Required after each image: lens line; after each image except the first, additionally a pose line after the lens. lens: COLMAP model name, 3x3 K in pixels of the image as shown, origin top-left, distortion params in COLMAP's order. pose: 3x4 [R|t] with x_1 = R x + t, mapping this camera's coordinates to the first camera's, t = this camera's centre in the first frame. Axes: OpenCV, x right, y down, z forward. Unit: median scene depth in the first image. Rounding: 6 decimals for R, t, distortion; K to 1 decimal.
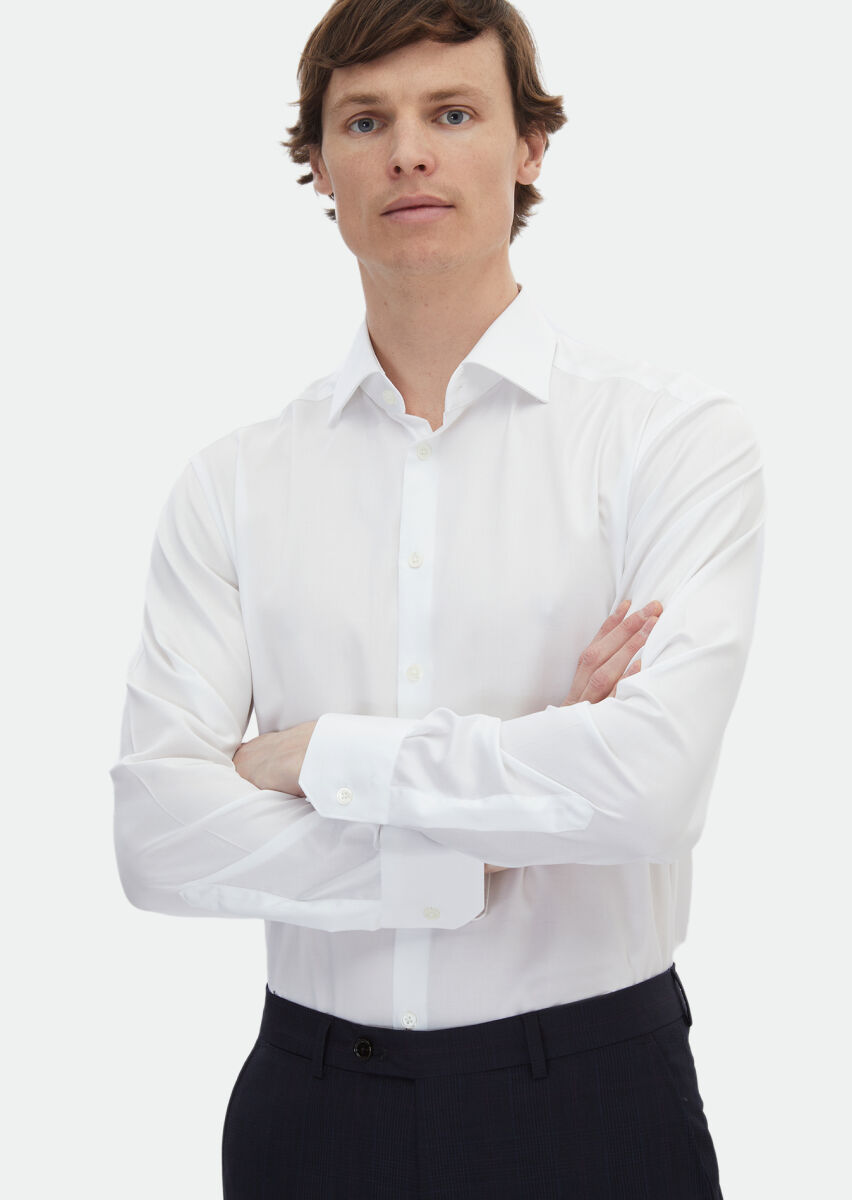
lens RADIAL K [[2359.8, 0, 426.0], [0, 2359.8, 600.0], [0, 0, 1]] dist [0.009494, 0.106169]
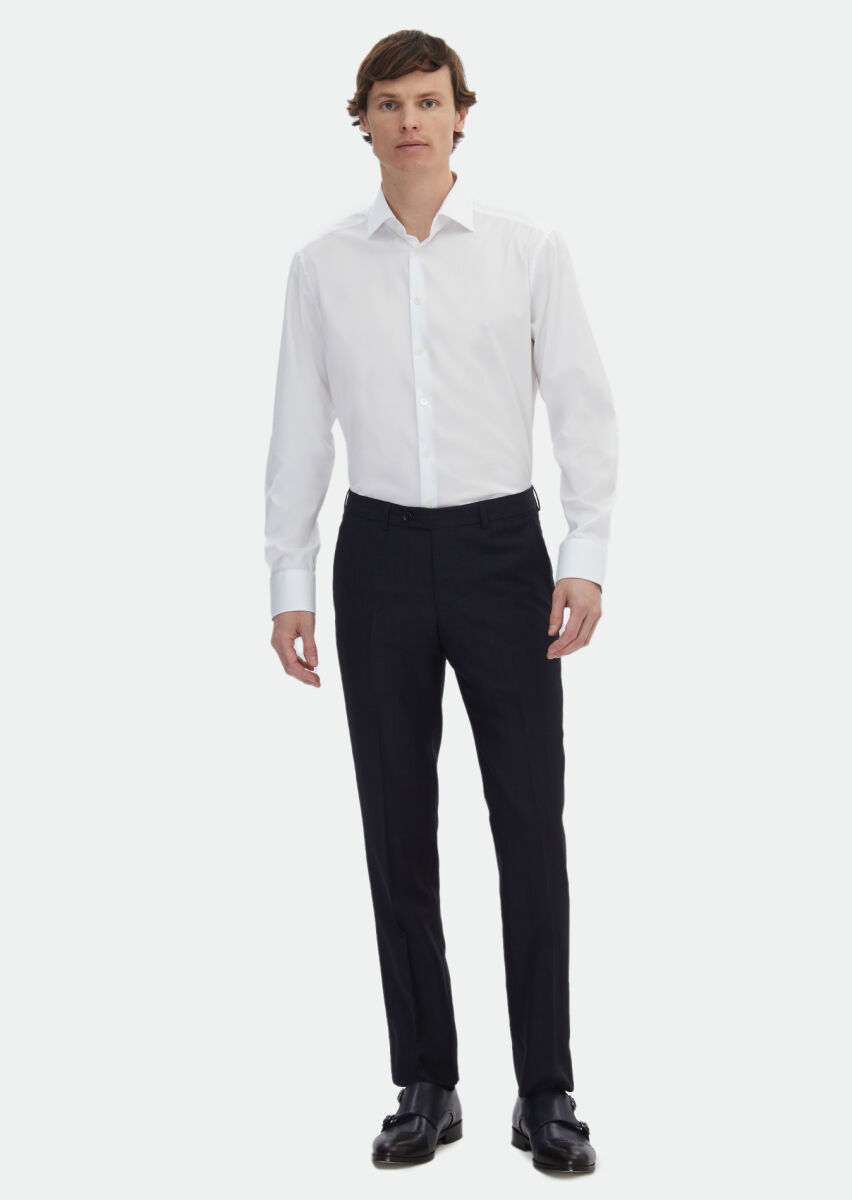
lens RADIAL K [[2192.6, 0, 426.0], [0, 2192.6, 600.0], [0, 0, 1]] dist [-0.005523, 0.010877]
pose [[0.998440, 0.018079, 0.052821, -0.093502], [-0.022073, 0.996860, 0.076042, 0.109793], [-0.051280, -0.077089, 0.995705, -1.133308]]
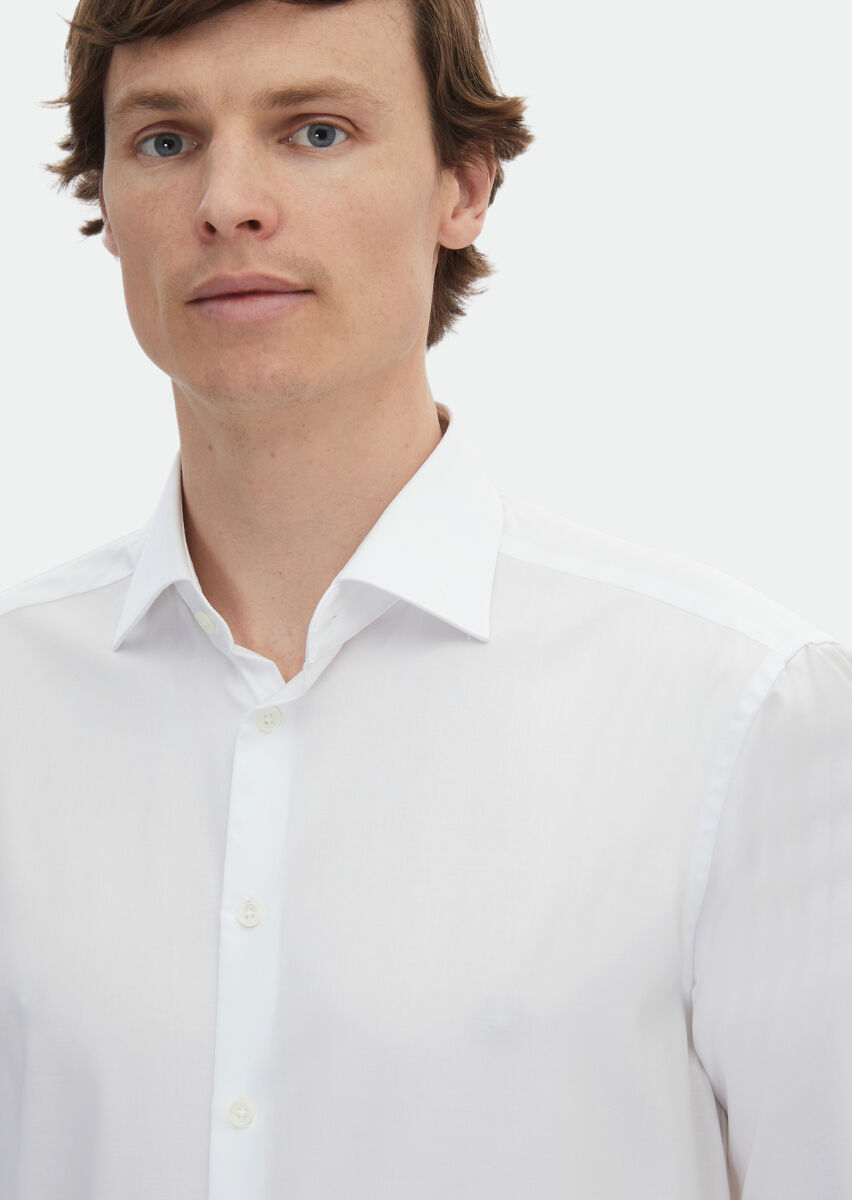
lens RADIAL K [[3171.2, 0, 426.0], [0, 3171.2, 600.0], [0, 0, 1]] dist [0.000640, 0.345522]
pose [[0.999797, 0.019427, -0.005307, 0.043842], [-0.019633, 0.998923, -0.042029, -0.061932], [0.004485, 0.042124, 0.999102, 0.246486]]
